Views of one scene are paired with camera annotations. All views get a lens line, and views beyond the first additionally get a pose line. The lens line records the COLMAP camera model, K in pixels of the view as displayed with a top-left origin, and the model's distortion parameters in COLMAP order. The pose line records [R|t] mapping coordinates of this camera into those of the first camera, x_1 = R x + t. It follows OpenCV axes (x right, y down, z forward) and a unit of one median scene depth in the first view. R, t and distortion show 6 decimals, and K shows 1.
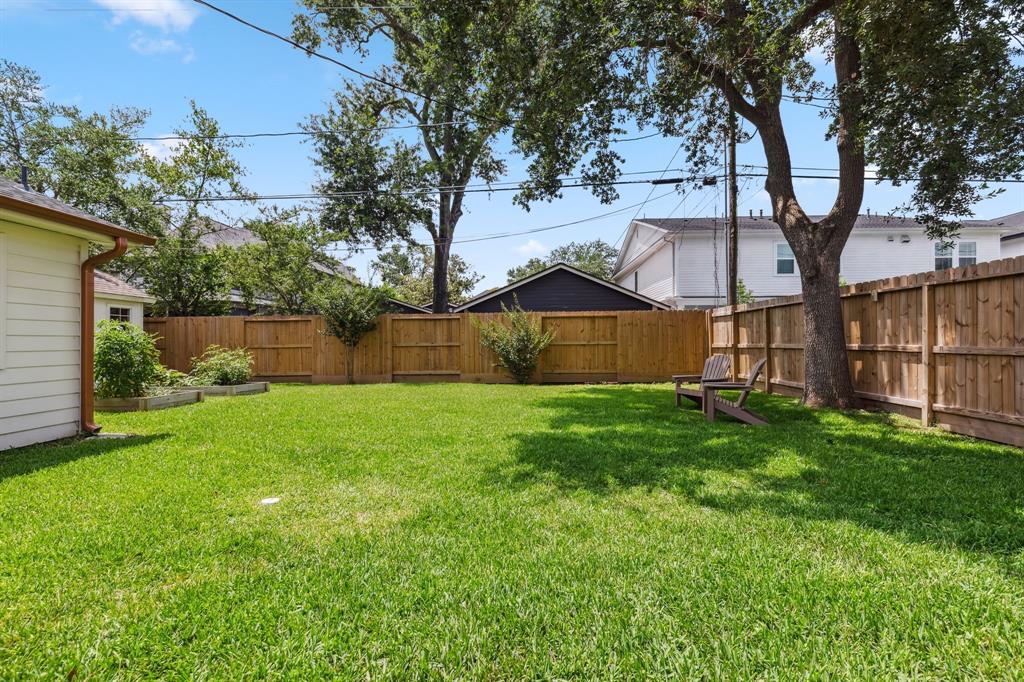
lens RADIAL K [[466.6, 0, 515.1], [0, 466.6, 341.5], [0, 0, 1]] dist [0.000282, -0.000088]
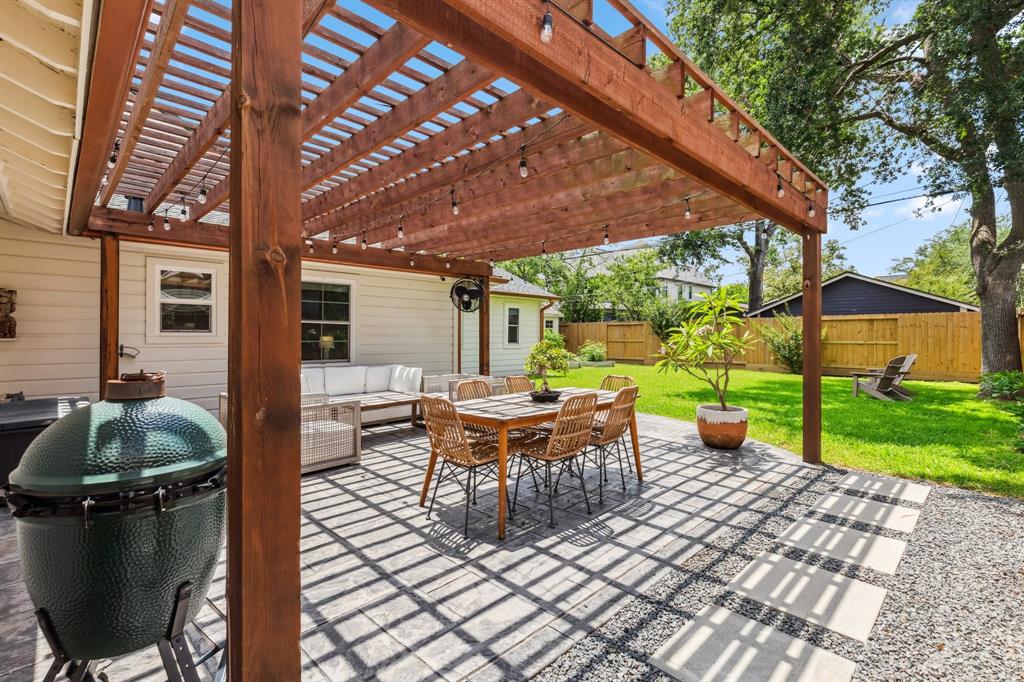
lens RADIAL K [[466.6, 0, 515.1], [0, 466.6, 341.5], [0, 0, 1]] dist [0.000282, -0.000088]
pose [[0.719847, 0.017454, -0.693913, 0.359675], [-0.007658, 0.999823, 0.017205, -0.013346], [0.694090, -0.007071, 0.719853, -0.446702]]
